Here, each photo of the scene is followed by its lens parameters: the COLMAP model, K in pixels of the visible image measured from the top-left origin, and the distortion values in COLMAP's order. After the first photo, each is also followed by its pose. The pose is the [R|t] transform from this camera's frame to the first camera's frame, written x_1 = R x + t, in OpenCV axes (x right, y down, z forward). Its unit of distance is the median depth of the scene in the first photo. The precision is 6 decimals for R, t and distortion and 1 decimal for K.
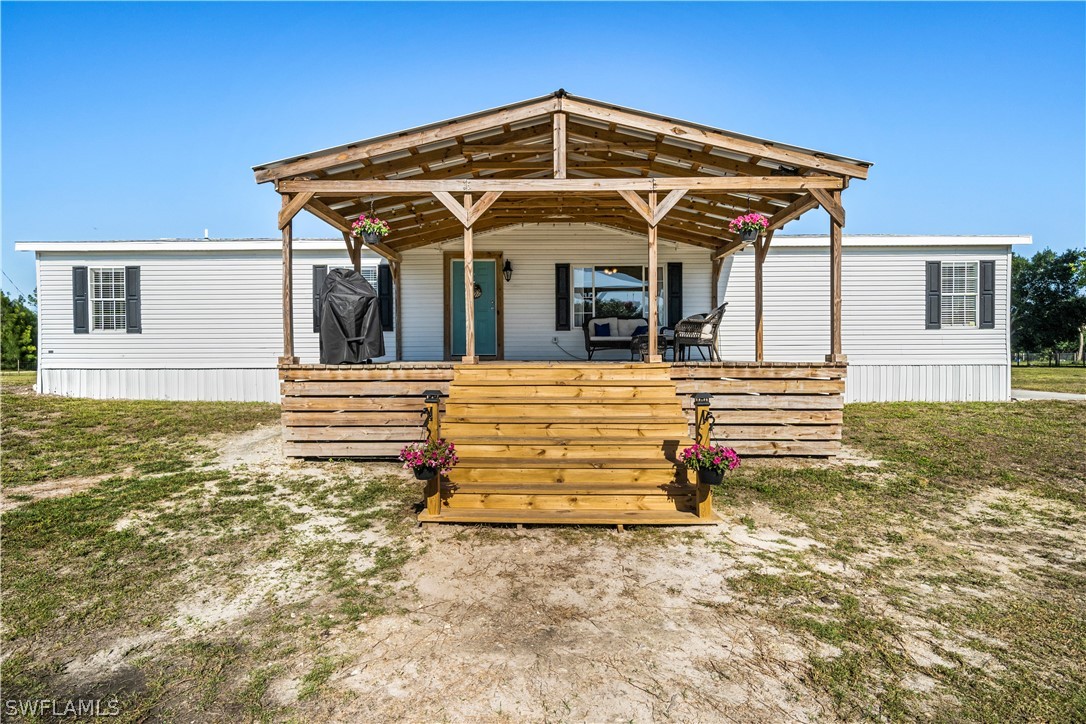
lens RADIAL K [[549.2, 0, 544.1], [0, 549.2, 363.5], [0, 0, 1]] dist [-0.002016, -0.000660]
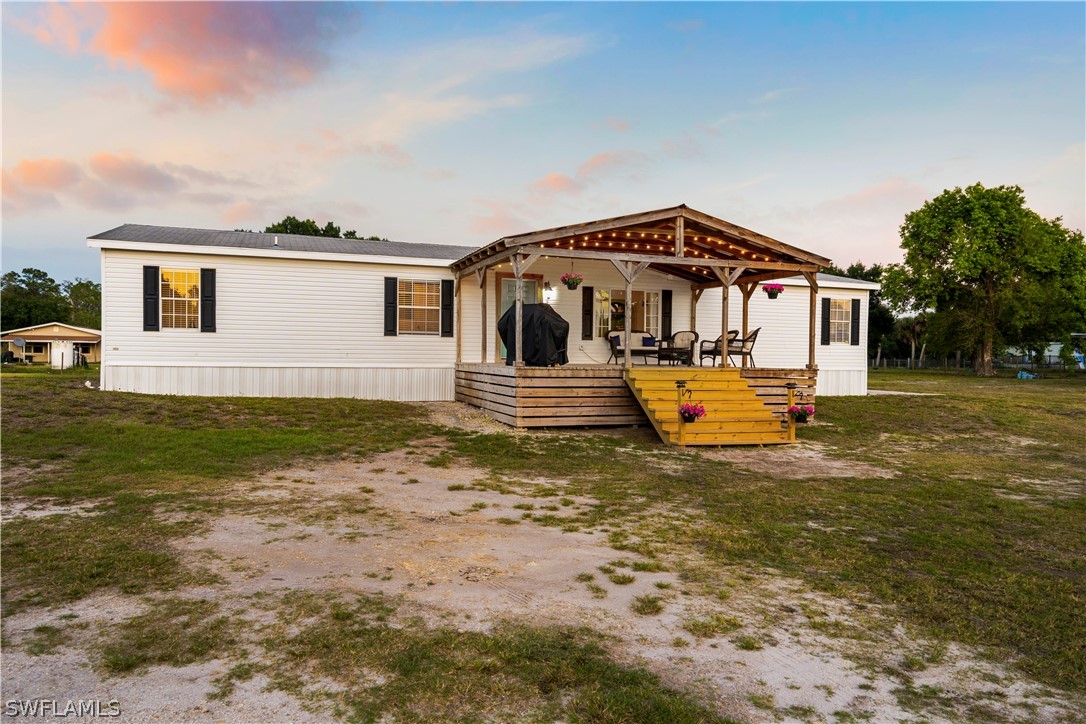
lens RADIAL K [[744.6, 0, 542.1], [0, 744.6, 361.6], [0, 0, 1]] dist [-0.000540, -0.000355]
pose [[0.935480, 0.013635, 0.353118, -0.663959], [-0.012909, 0.999907, -0.004412, -0.001801], [-0.353145, -0.000431, 0.935569, -0.553156]]
